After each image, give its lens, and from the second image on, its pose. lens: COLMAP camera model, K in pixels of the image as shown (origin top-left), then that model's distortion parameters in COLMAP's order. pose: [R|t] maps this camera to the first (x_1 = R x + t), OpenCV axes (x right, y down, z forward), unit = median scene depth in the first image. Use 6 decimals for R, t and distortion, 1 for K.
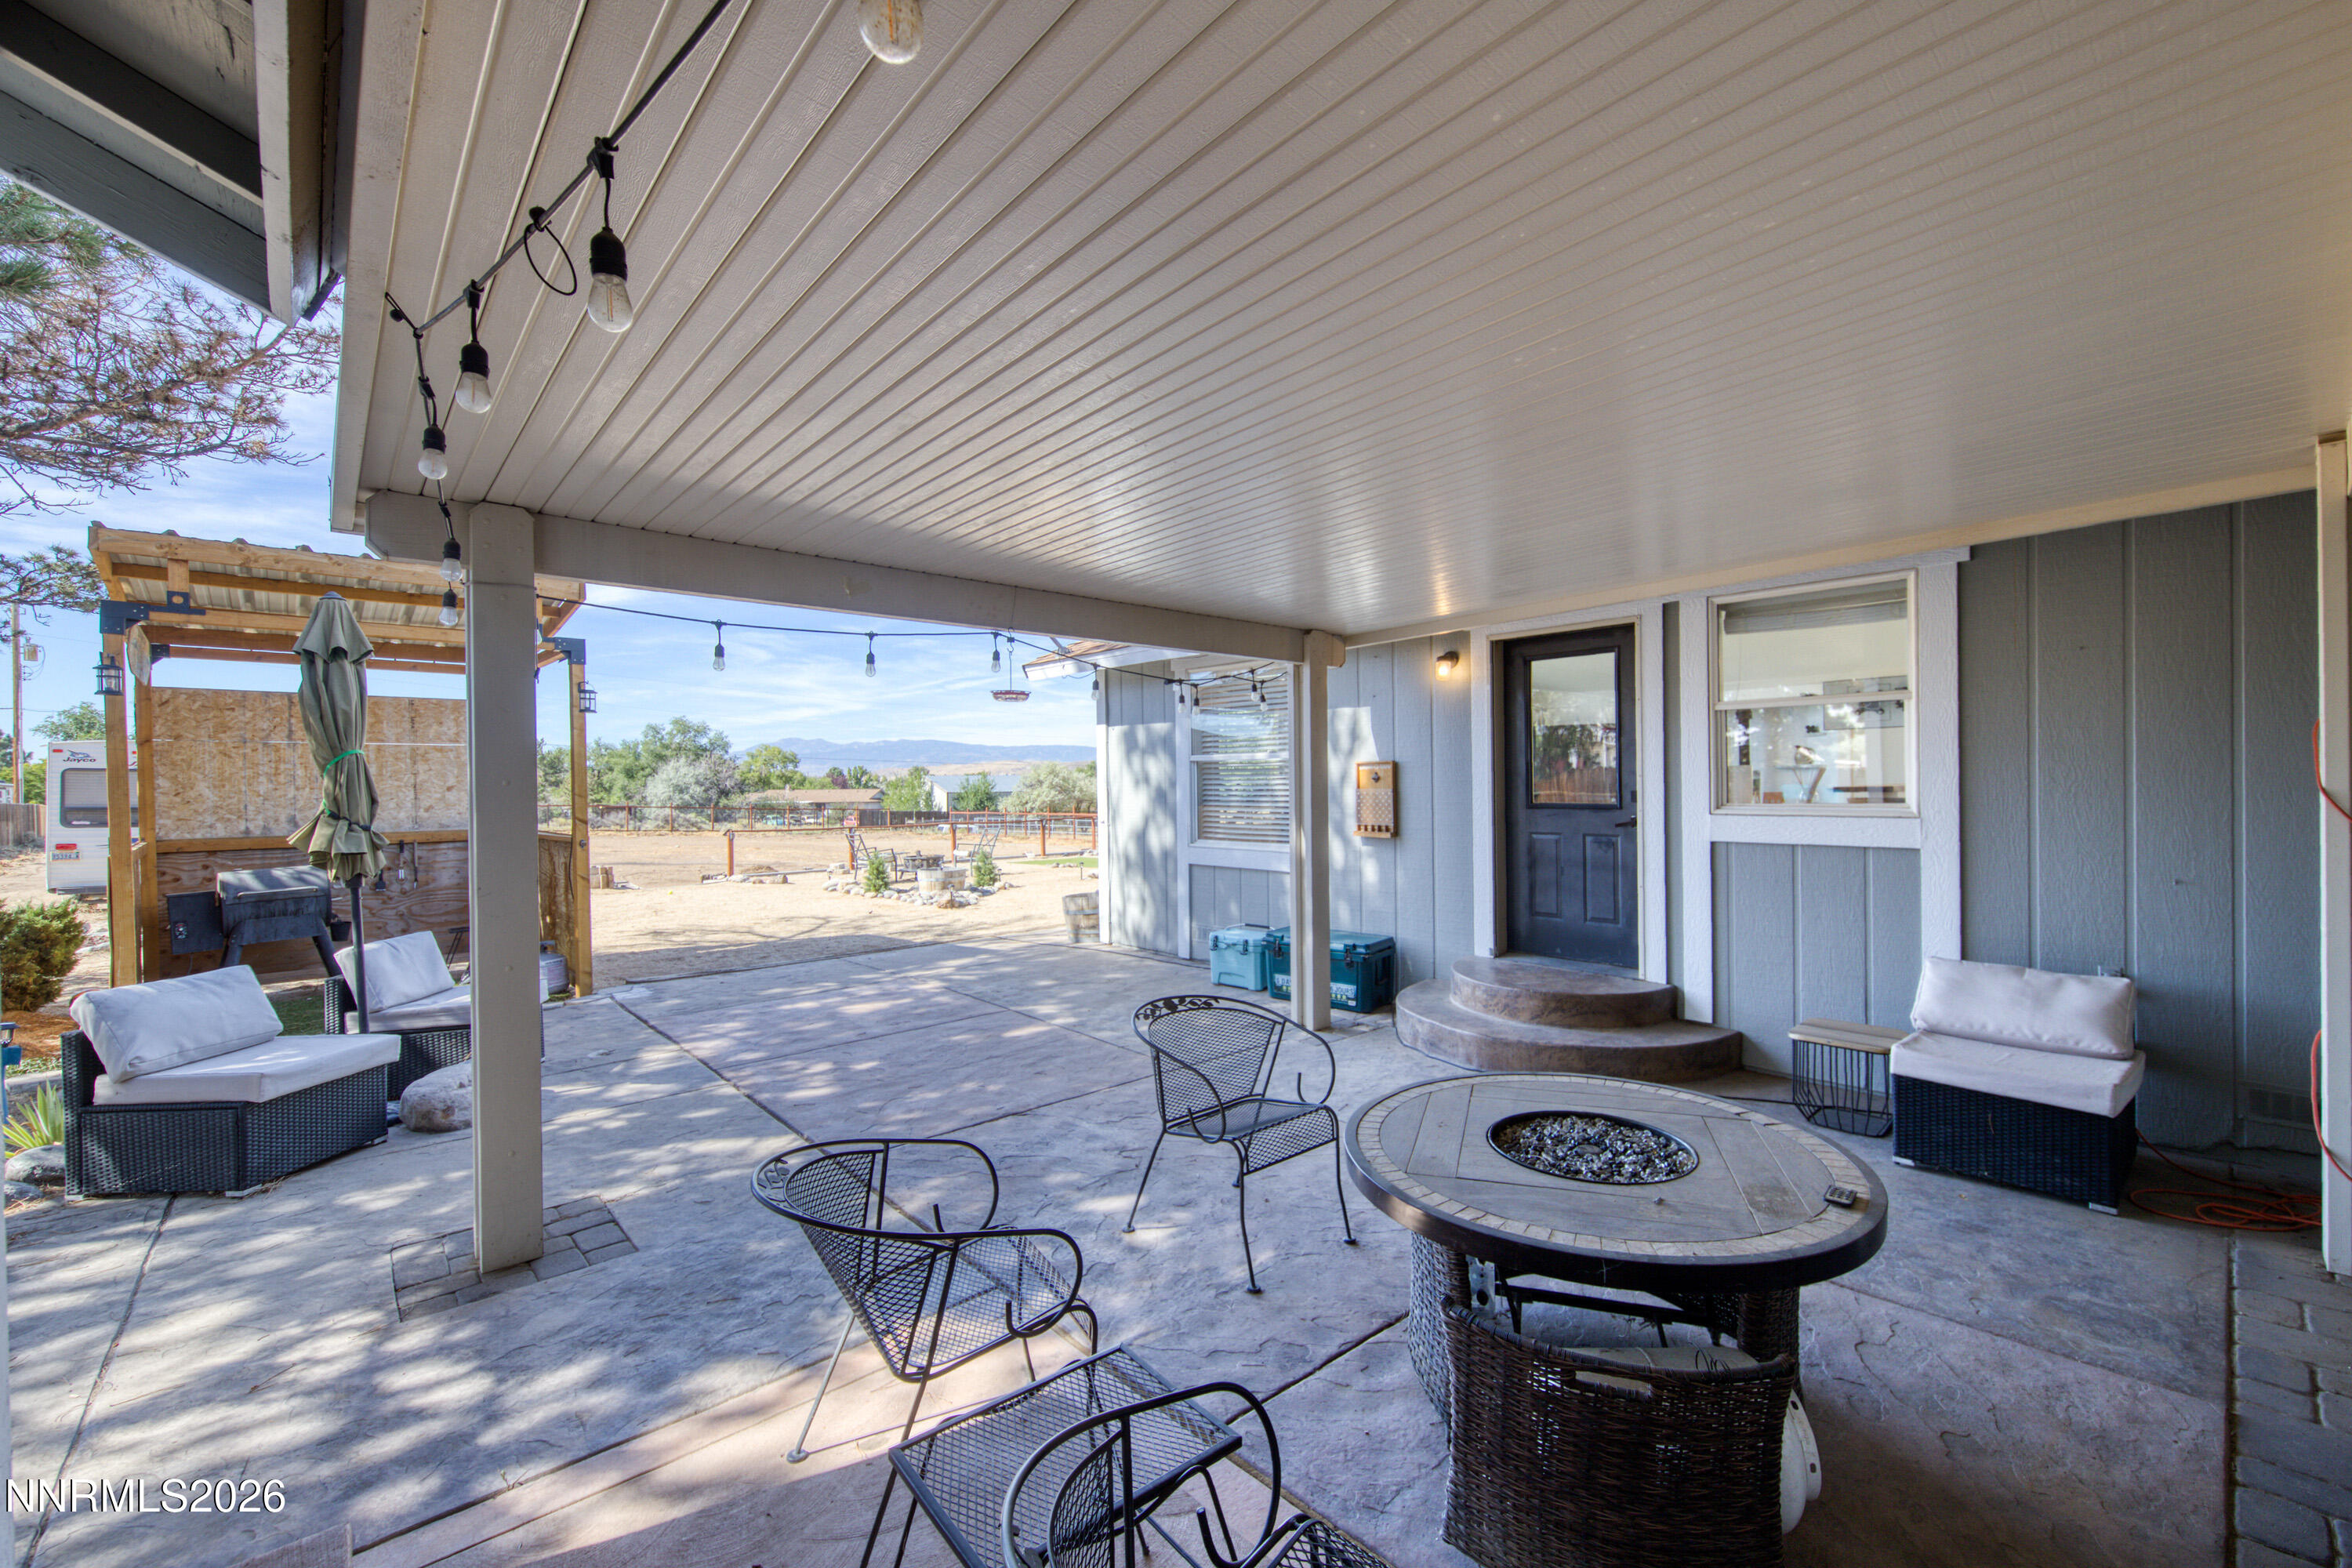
lens RADIAL K [[954.1, 0, 1179.5], [0, 954.1, 796.9], [0, 0, 1]] dist [-0.000168, -0.000360]
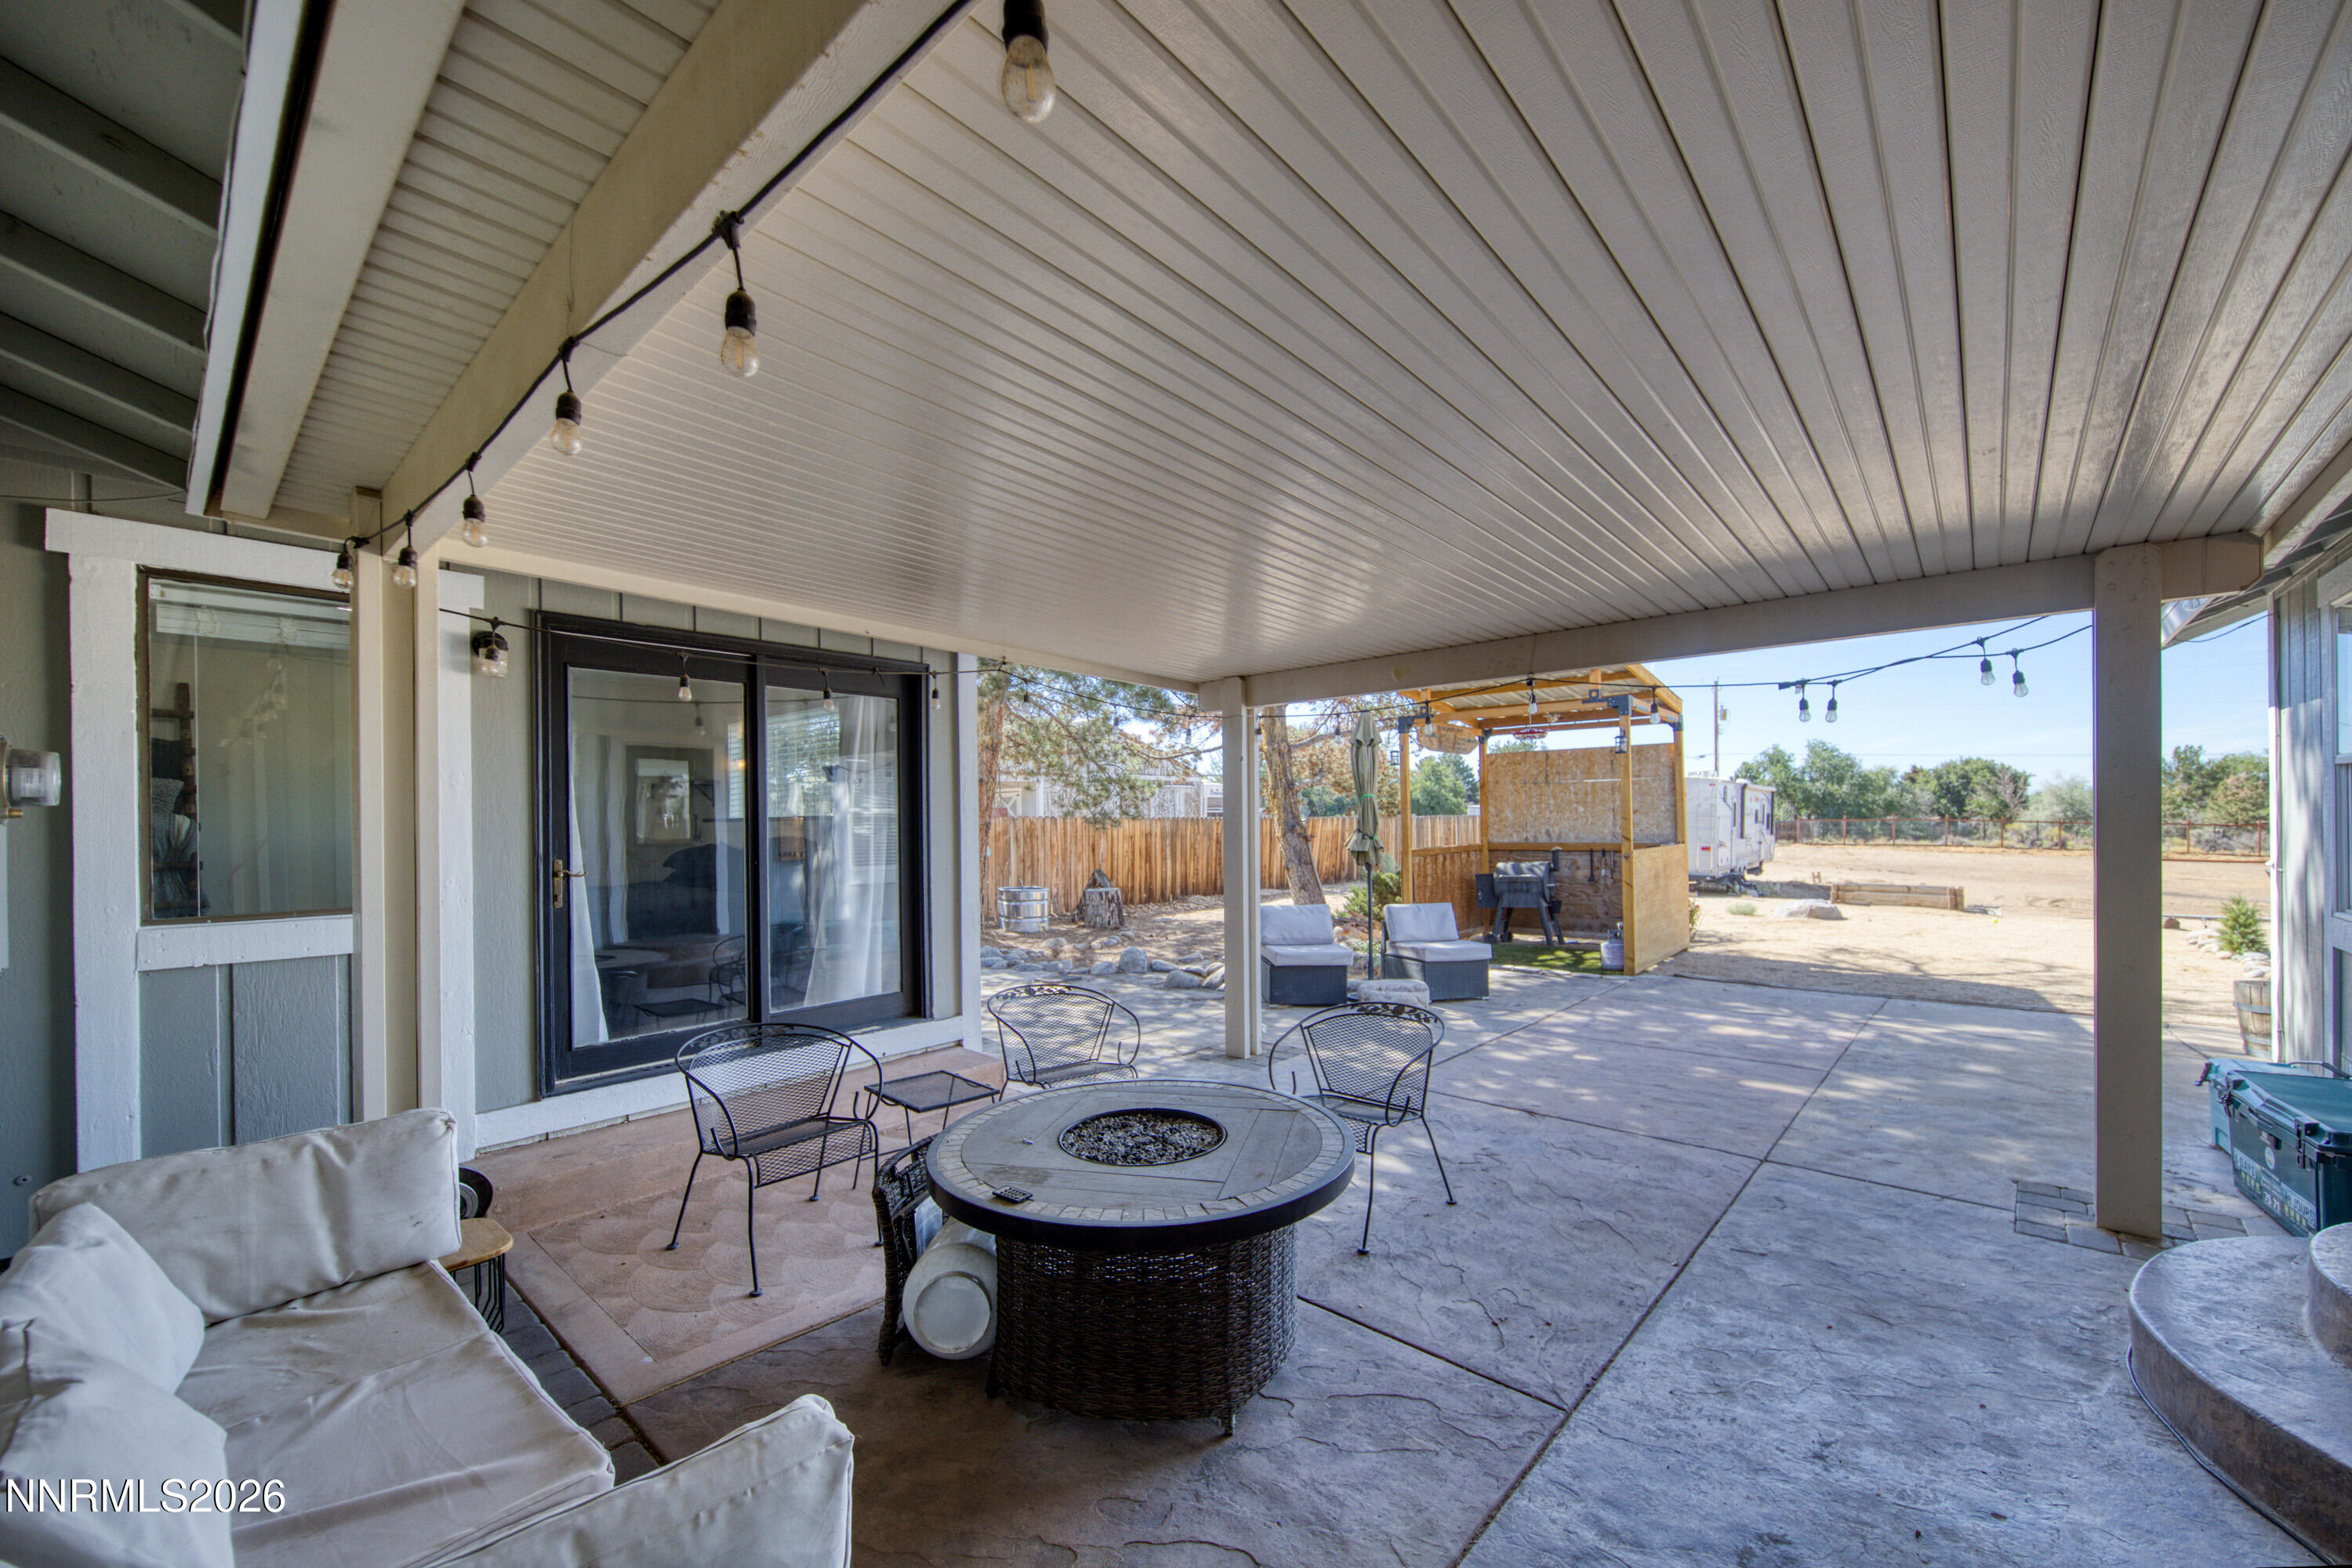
lens RADIAL K [[905.4, 0, 1225.0], [0, 905.4, 825.9], [0, 0, 1]] dist [0.001031, 0.000054]
pose [[0.128737, 0.015455, -0.991558, 0.744070], [0.000377, 0.999878, 0.015634, -0.015500], [0.991679, -0.002386, 0.128716, 0.463422]]
